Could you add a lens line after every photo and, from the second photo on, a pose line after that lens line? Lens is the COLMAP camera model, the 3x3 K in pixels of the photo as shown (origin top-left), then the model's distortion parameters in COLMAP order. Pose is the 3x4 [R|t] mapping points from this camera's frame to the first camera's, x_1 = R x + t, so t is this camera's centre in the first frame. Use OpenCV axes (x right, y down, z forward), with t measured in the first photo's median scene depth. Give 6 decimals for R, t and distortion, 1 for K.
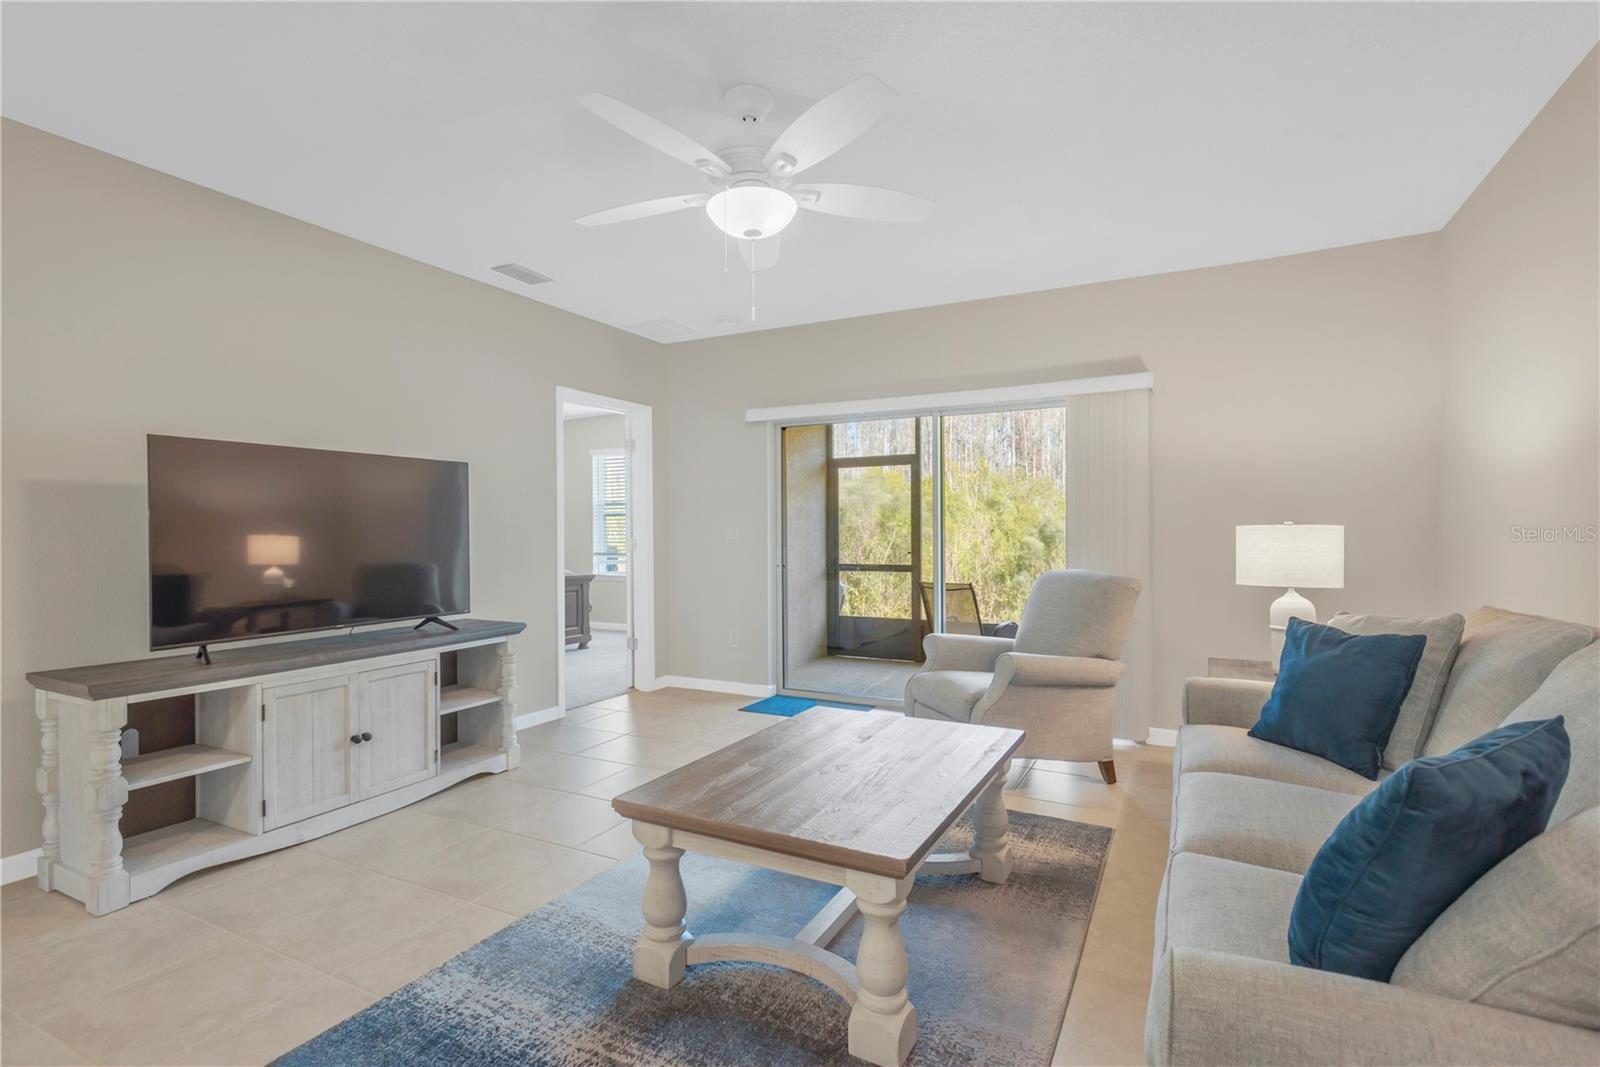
lens RADIAL K [[752.3, 0, 803.1], [0, 752.3, 532.0], [0, 0, 1]] dist [0.008919, -0.002150]
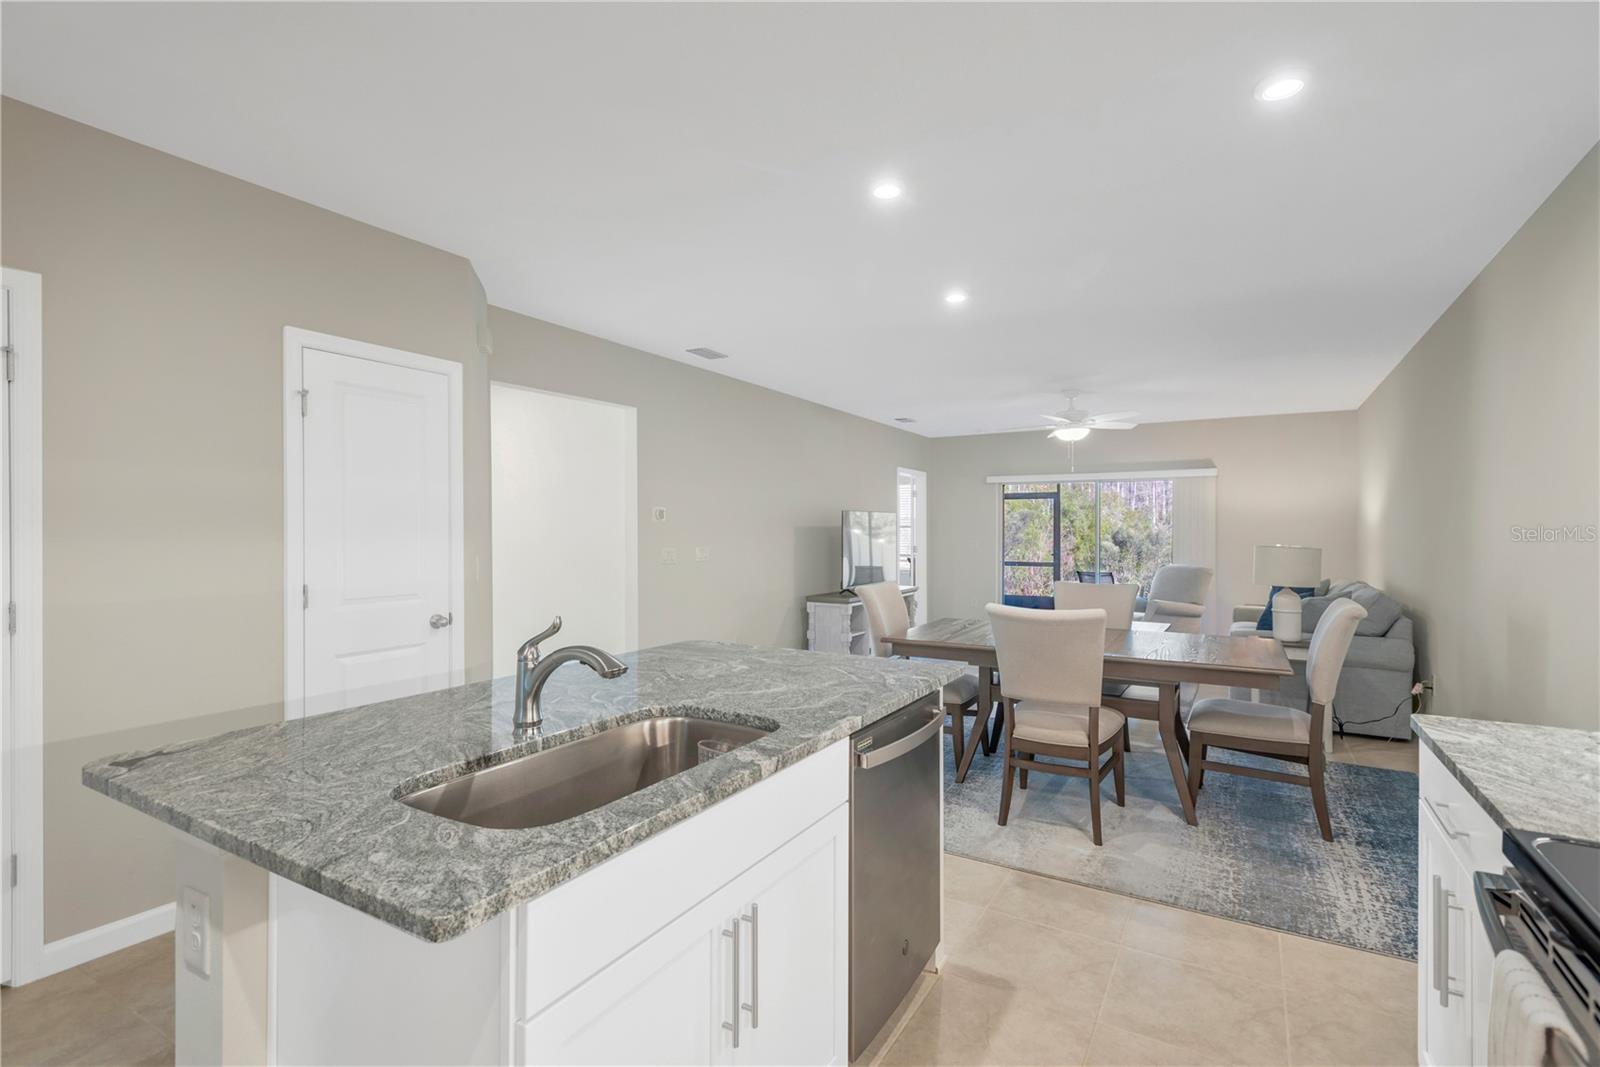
lens RADIAL K [[752.3, 0, 800.1], [0, 752.3, 536.5], [0, 0, 1]] dist [0.008919, -0.002150]
pose [[0.998753, 0.011771, -0.048511, -0.544115], [-0.011226, 0.999871, 0.011497, -0.038547], [0.048640, -0.010938, 0.998756, -1.053160]]
